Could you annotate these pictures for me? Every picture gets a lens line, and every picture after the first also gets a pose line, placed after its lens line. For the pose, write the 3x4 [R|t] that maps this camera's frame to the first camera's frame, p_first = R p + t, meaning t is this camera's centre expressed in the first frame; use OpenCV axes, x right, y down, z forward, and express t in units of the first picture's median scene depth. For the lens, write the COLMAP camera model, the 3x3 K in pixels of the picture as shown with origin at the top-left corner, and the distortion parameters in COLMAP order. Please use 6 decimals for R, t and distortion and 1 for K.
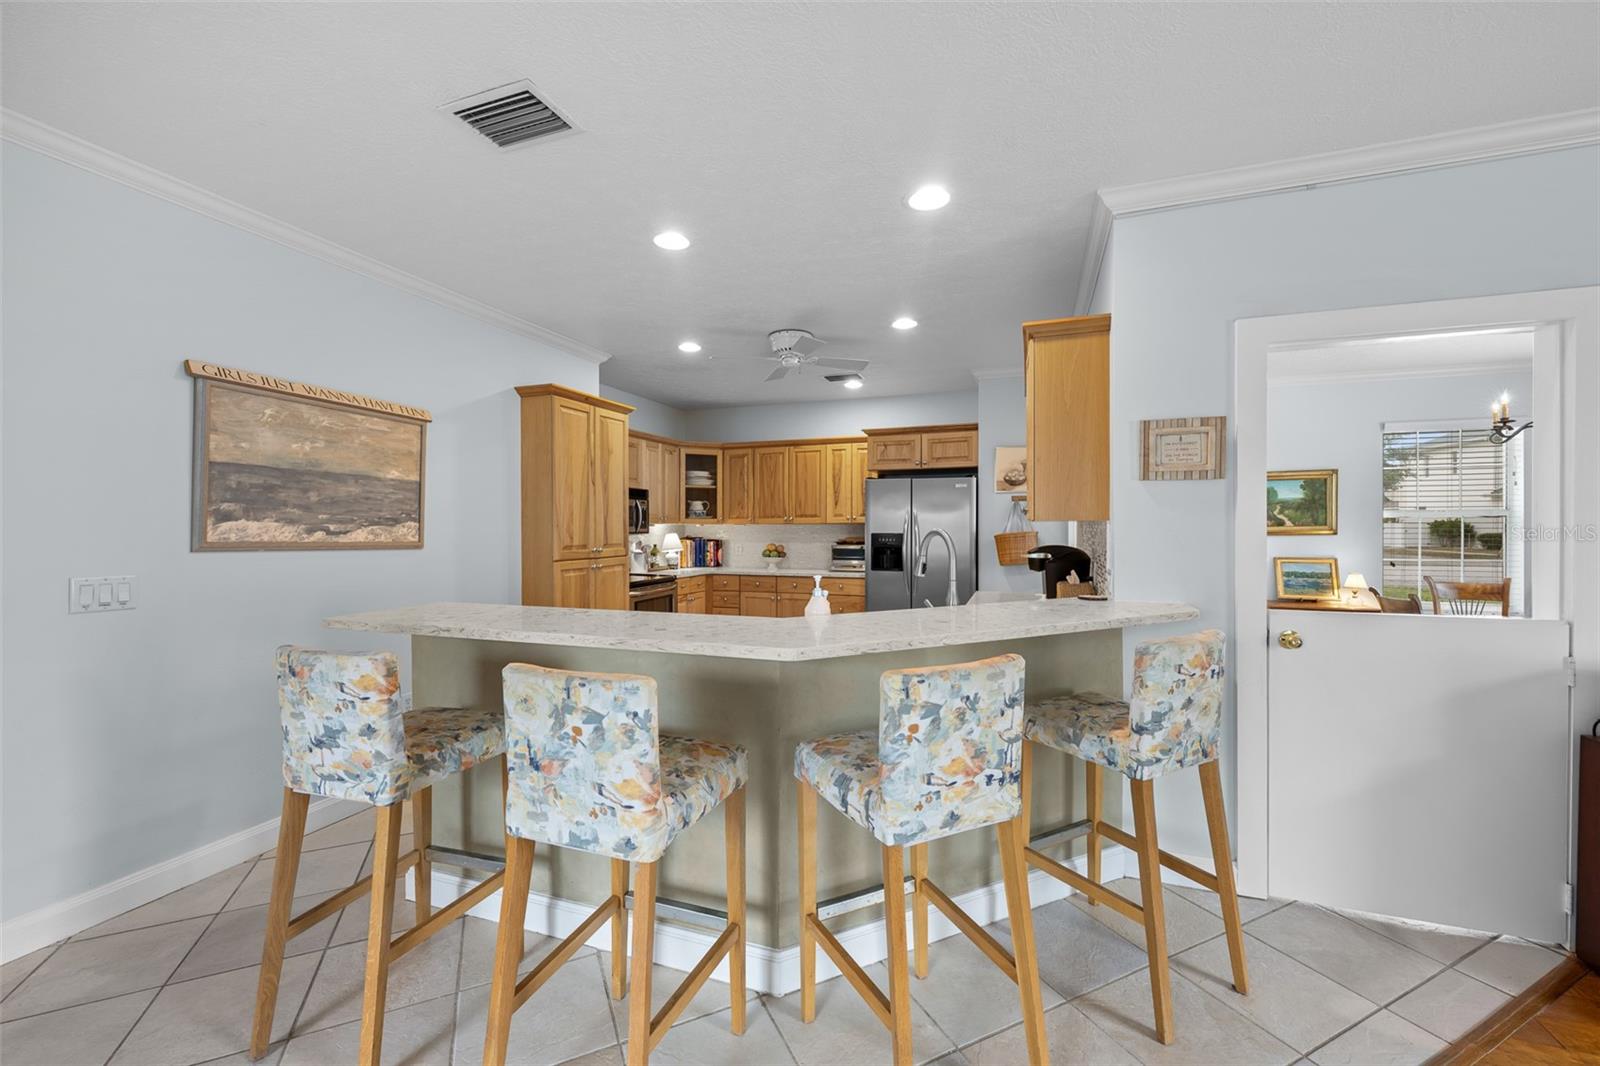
lens RADIAL K [[640.5, 0, 804.8], [0, 640.5, 530.2], [0, 0, 1]] dist [-0.000256, -0.000347]
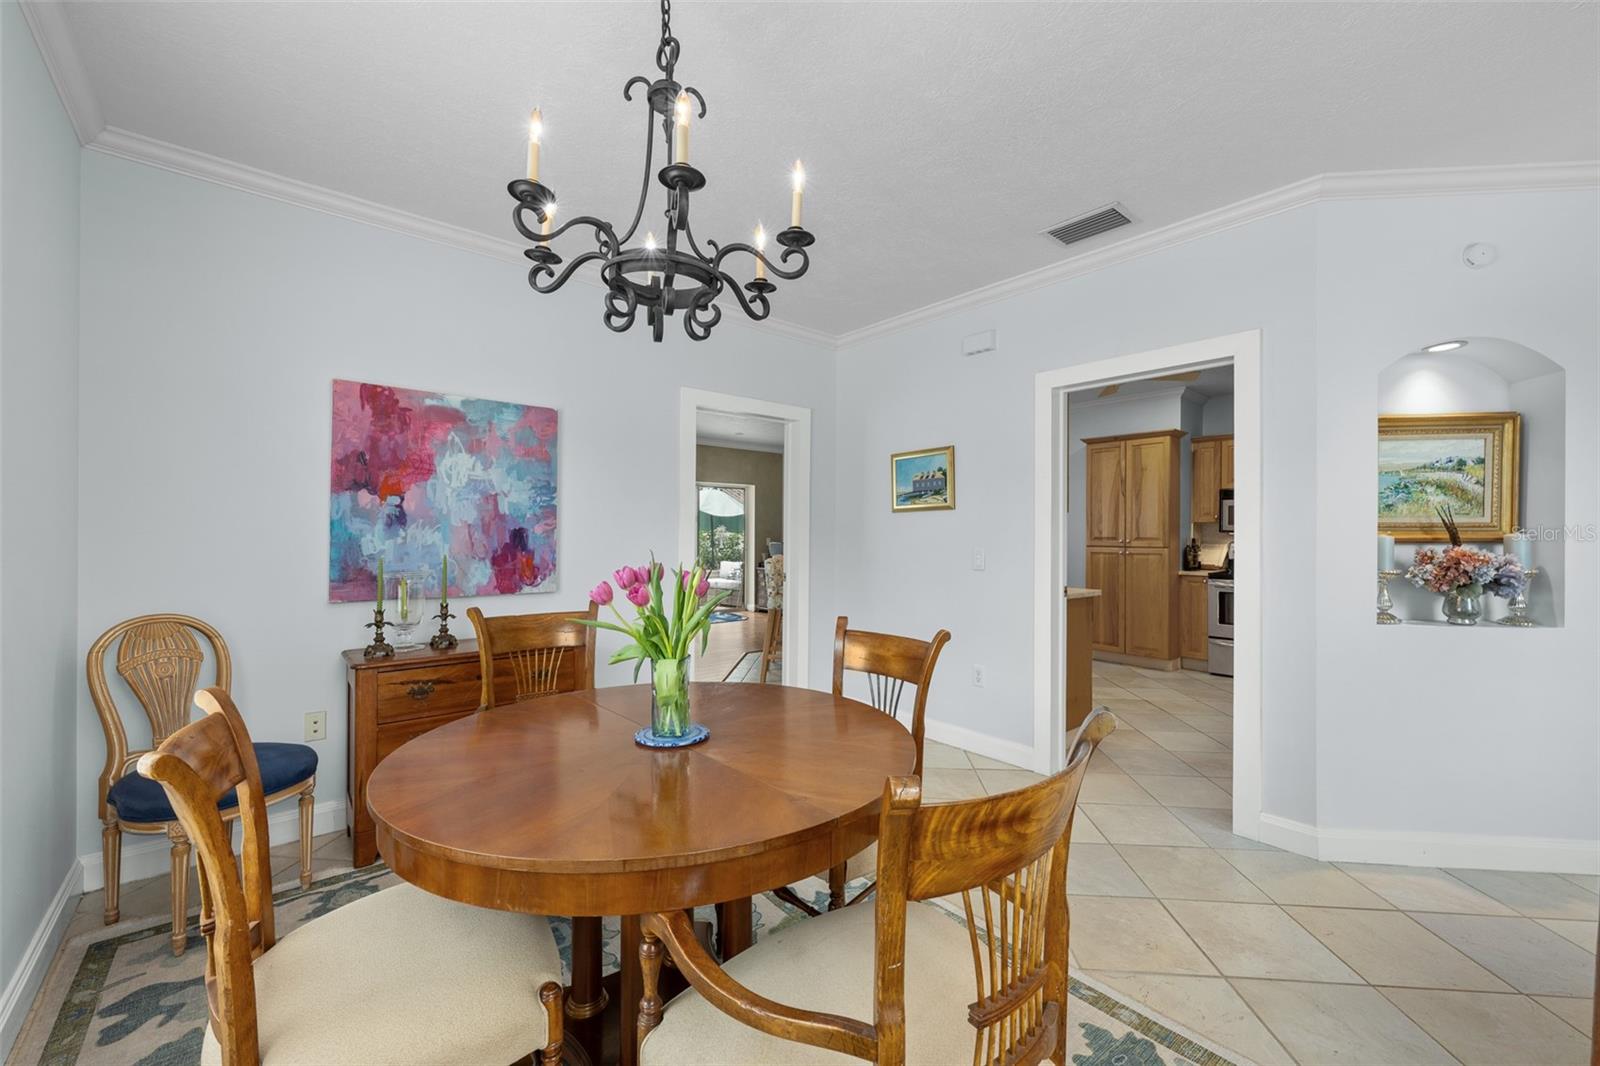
lens RADIAL K [[640.5, 0, 798.9], [0, 640.5, 532.1], [0, 0, 1]] dist [-0.000256, -0.000347]
pose [[-0.498389, -0.004240, -0.866943, 1.926479], [-0.012133, 0.999924, 0.002084, 0.023893], [0.866868, 0.011557, -0.498403, 1.629819]]
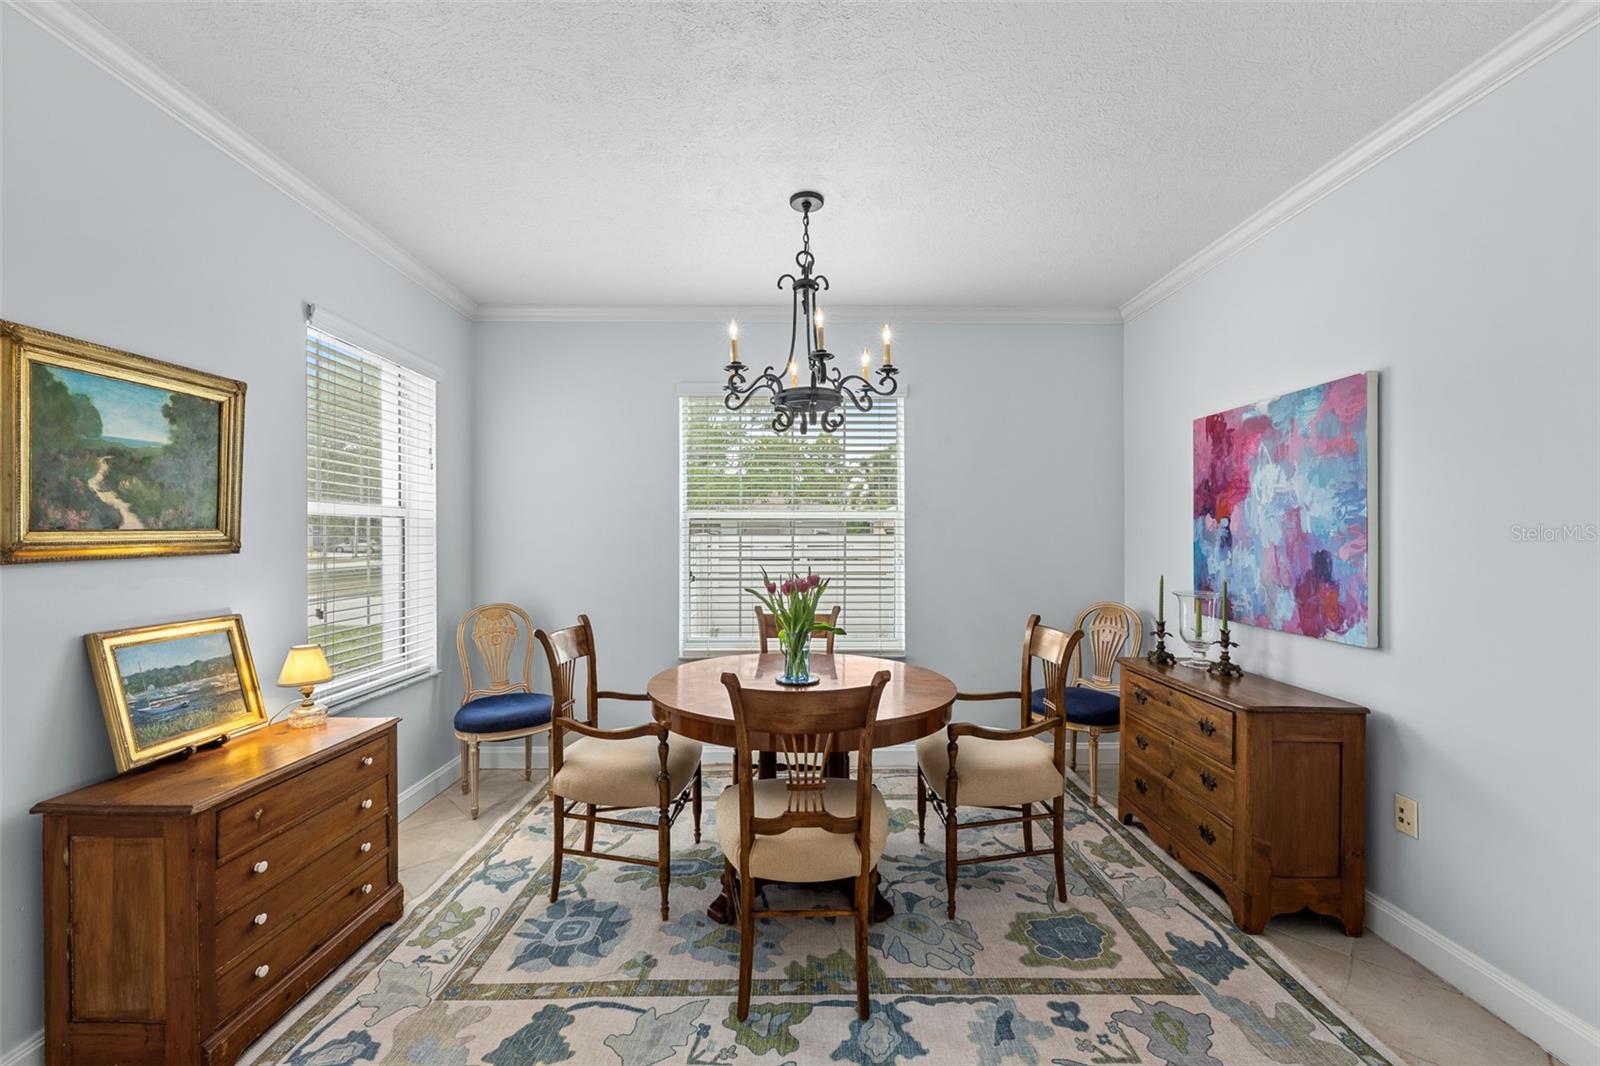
lens RADIAL K [[640.5, 0, 800.6], [0, 640.5, 536.1], [0, 0, 1]] dist [-0.000256, -0.000347]
pose [[-0.351038, 0.003157, 0.936356, 0.677634], [0.009174, 0.999958, 0.000068, 0.000009], [-0.936316, 0.008614, -0.351052, 1.573227]]
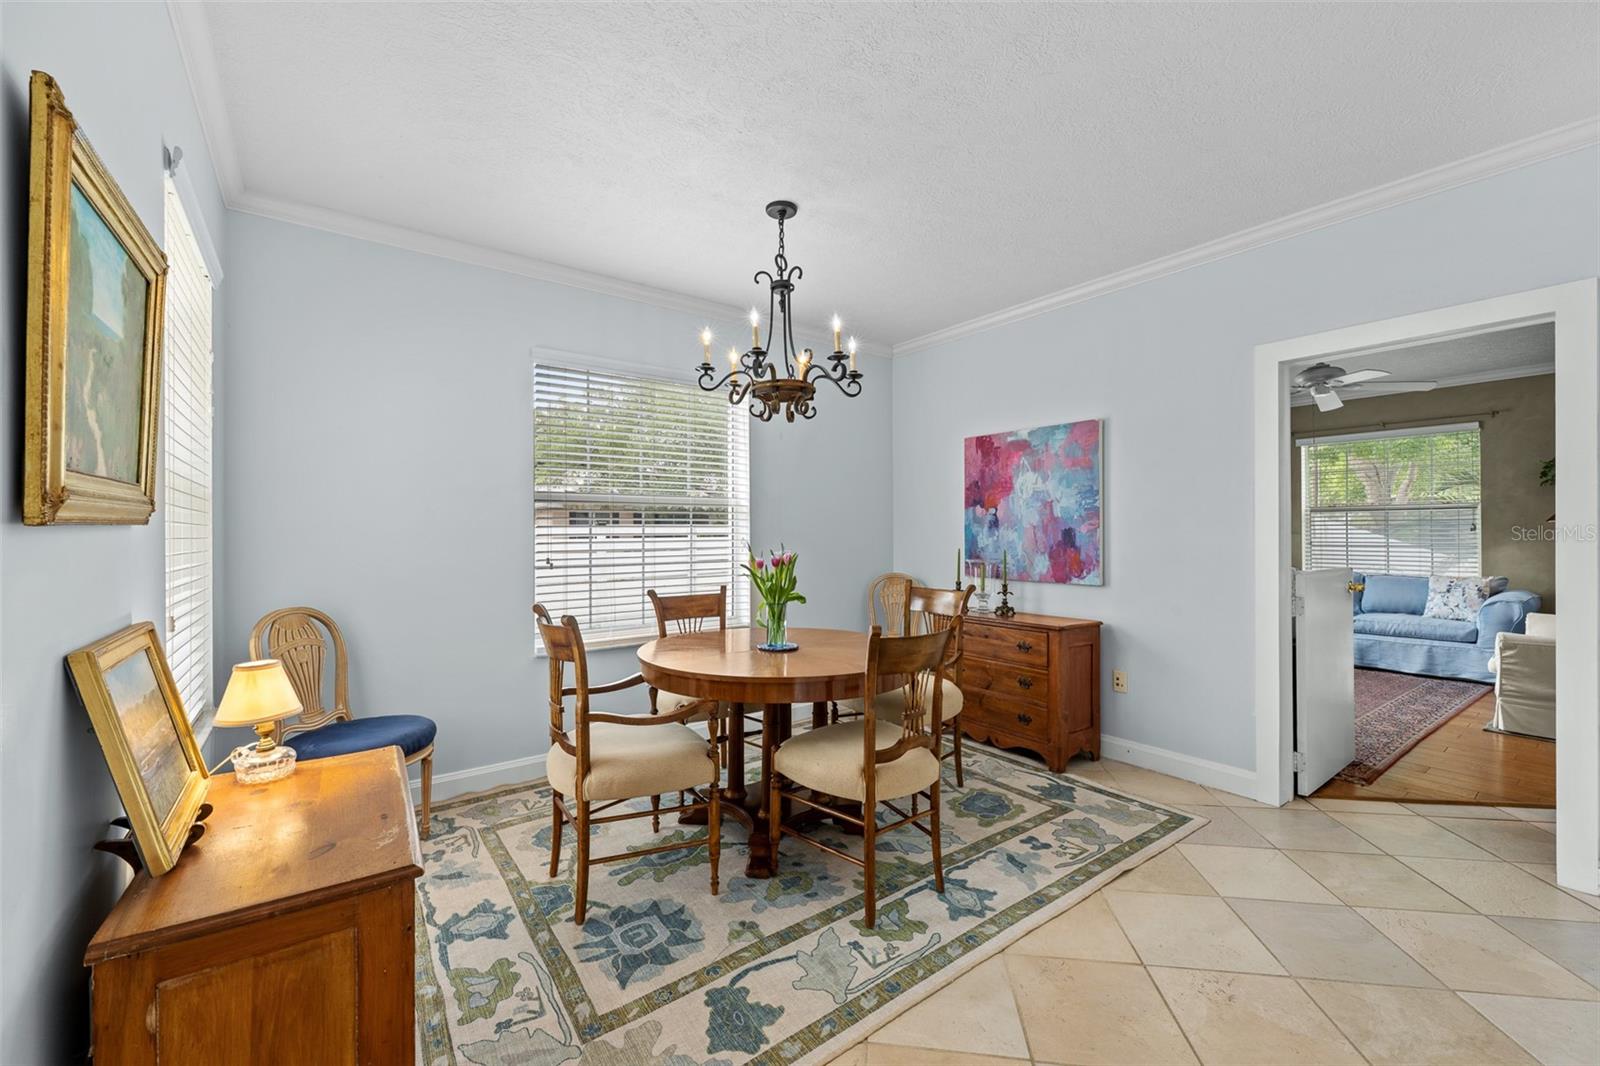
lens RADIAL K [[640.5, 0, 798.7], [0, 640.5, 531.9], [0, 0, 1]] dist [-0.000256, -0.000347]
pose [[-0.834960, 0.006688, 0.550271, 0.951521], [0.010582, 0.999936, 0.003903, 0.022122], [-0.550210, 0.009082, -0.834977, 2.053236]]
